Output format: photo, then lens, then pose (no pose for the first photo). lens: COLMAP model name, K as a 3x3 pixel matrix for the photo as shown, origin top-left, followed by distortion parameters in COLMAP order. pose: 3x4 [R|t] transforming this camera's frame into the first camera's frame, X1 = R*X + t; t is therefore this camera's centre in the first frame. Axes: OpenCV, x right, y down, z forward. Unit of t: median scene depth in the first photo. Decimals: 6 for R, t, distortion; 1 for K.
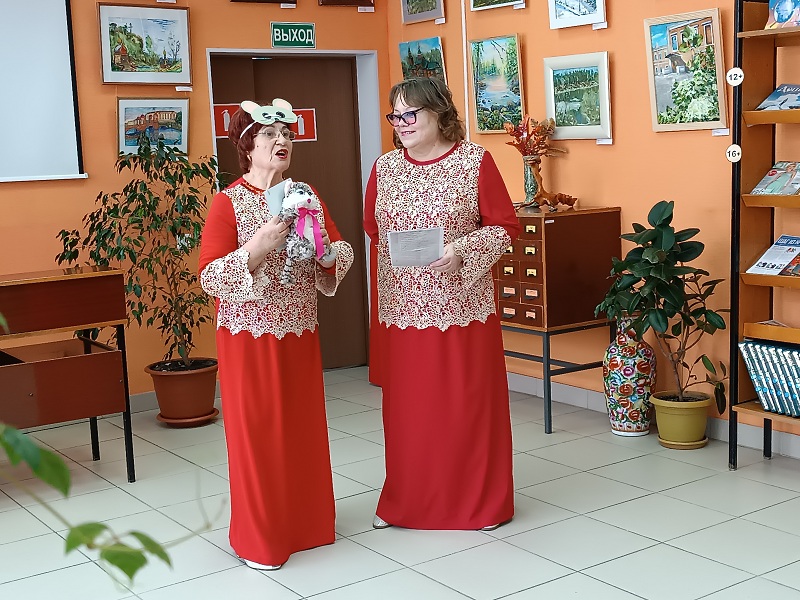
lens RADIAL K [[1144.1, 0, 404.1], [0, 1144.1, 302.0], [0, 0, 1]] dist [0.122758, -0.396901]
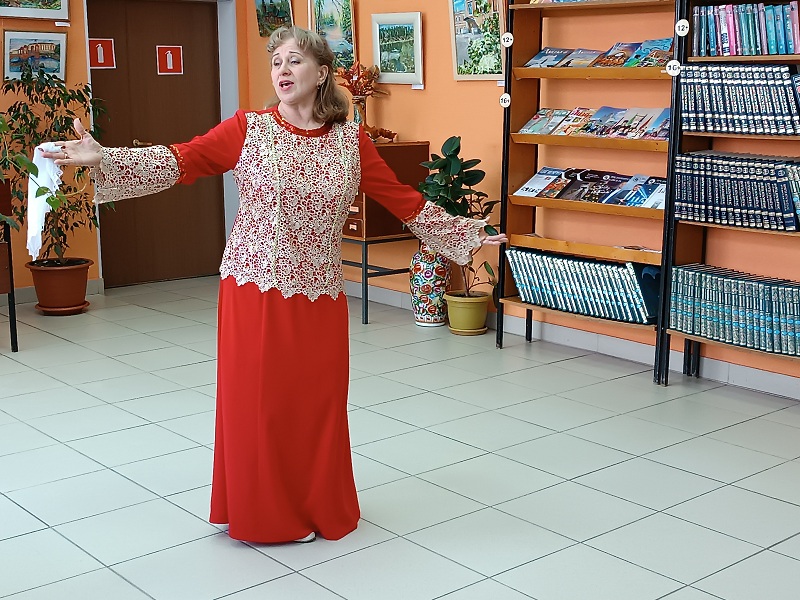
lens RADIAL K [[1144.1, 0, 404.1], [0, 1144.1, 302.0], [0, 0, 1]] dist [0.122758, -0.396901]
pose [[0.994329, 0.023190, 0.103791, 0.038983], [-0.028438, 0.998375, 0.049373, 0.028446], [-0.102478, -0.052045, 0.993373, -0.218745]]
